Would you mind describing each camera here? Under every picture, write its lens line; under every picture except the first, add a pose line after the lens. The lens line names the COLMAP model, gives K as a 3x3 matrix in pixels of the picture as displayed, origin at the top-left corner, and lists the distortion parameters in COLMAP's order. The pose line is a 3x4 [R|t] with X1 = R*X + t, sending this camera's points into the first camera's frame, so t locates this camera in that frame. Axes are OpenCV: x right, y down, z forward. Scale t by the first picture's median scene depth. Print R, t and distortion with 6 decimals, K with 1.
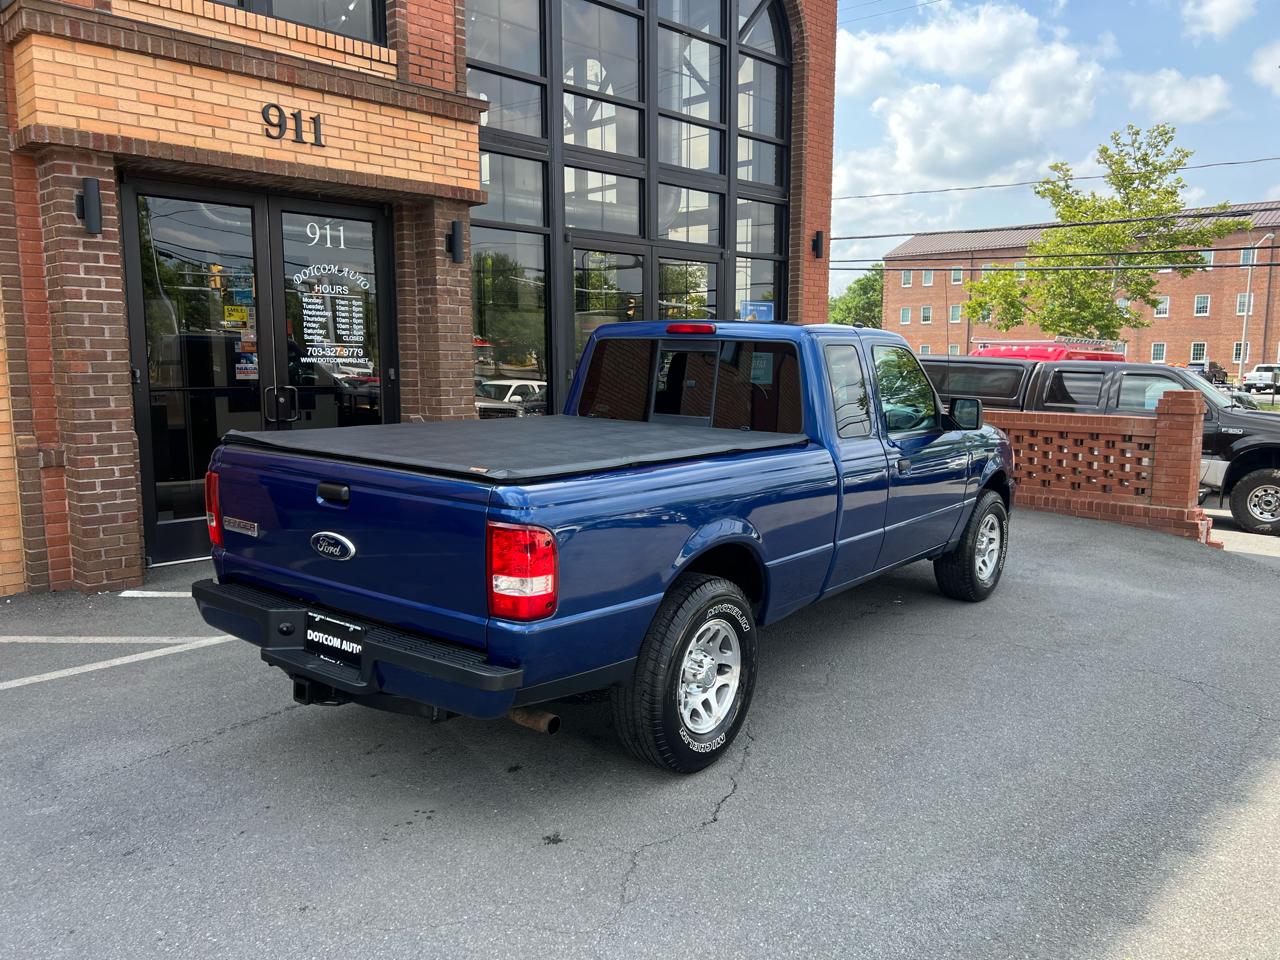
lens RADIAL K [[964.5, 0, 647.8], [0, 964.5, 481.0], [0, 0, 1]] dist [0.044776, -0.059638]
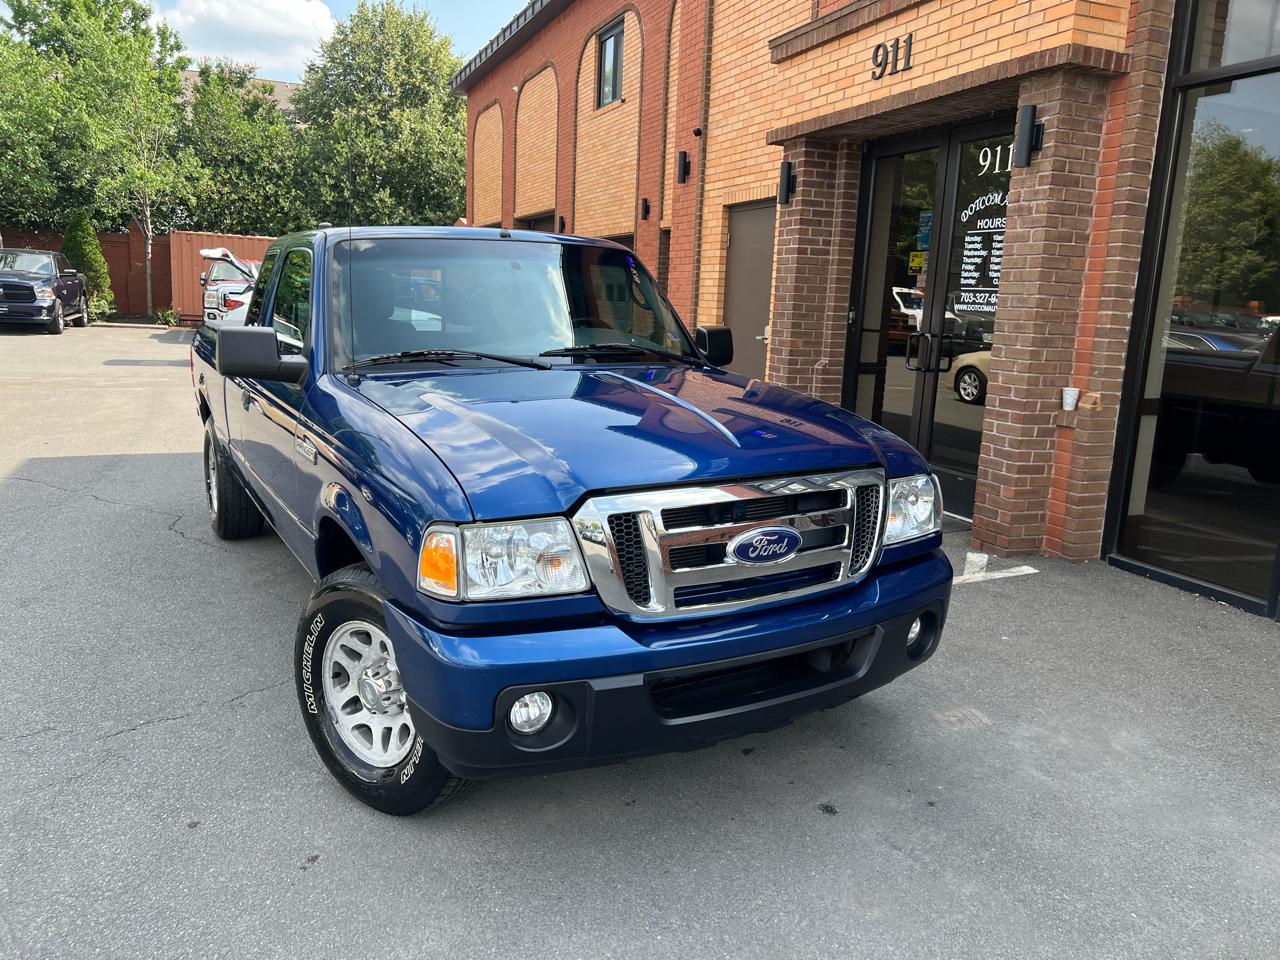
lens RADIAL K [[966.3, 0, 645.1], [0, 966.3, 486.6], [0, 0, 1]] dist [0.018402, -0.008008]
pose [[-0.399277, 0.154305, -0.903752, 0.633720], [-0.161522, 0.958479, 0.235009, -0.136513], [0.902490, 0.239810, -0.357775, 1.159083]]
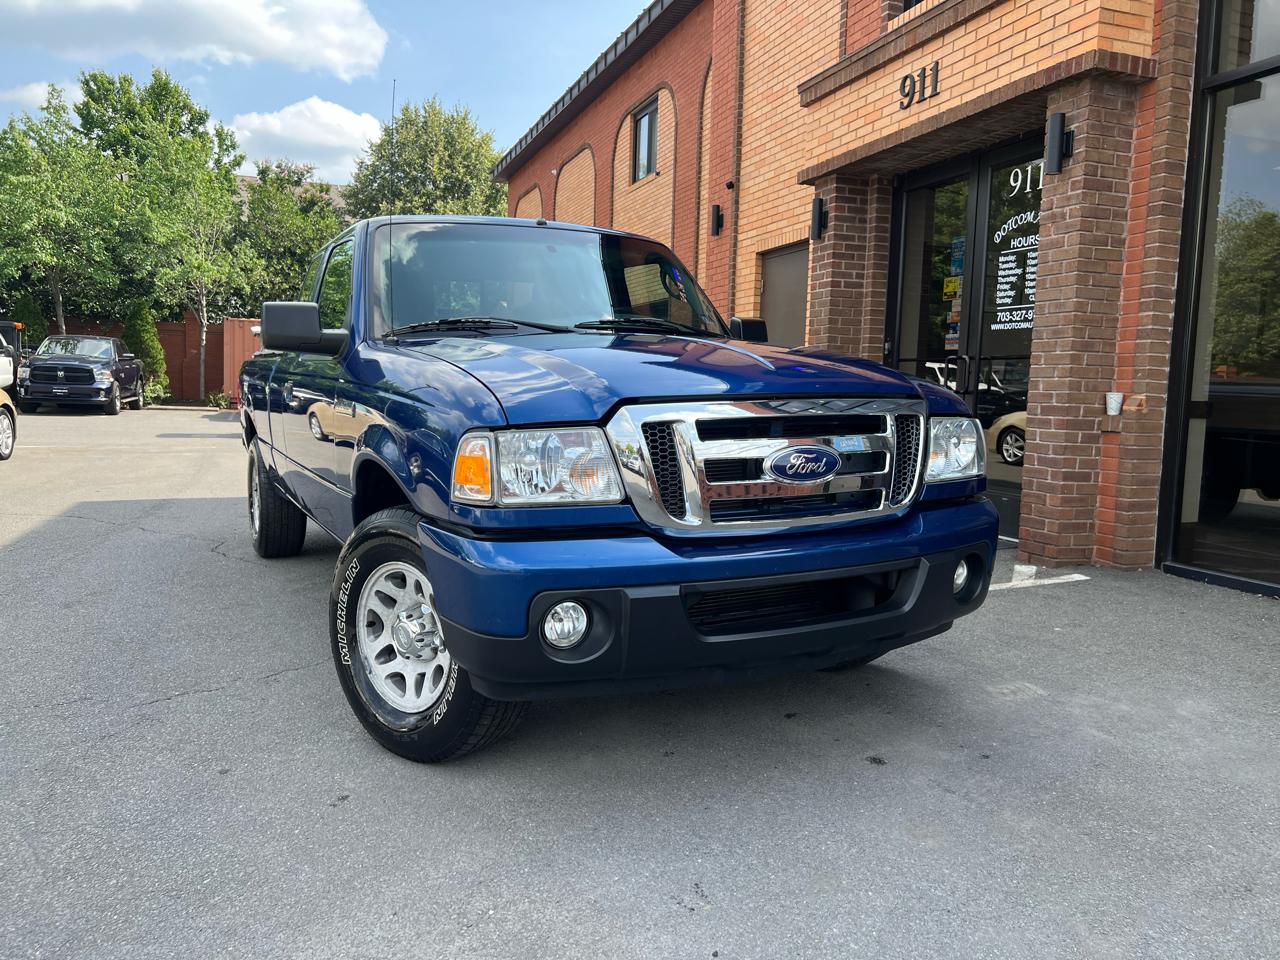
lens RADIAL K [[965.3, 0, 642.1], [0, 965.3, 488.2], [0, 0, 1]] dist [0.026558, -0.022848]
pose [[-0.436608, 0.078419, -0.896228, 0.636775], [-0.143496, 0.977370, 0.155425, -0.075491], [0.888134, 0.196465, -0.415475, 1.172181]]
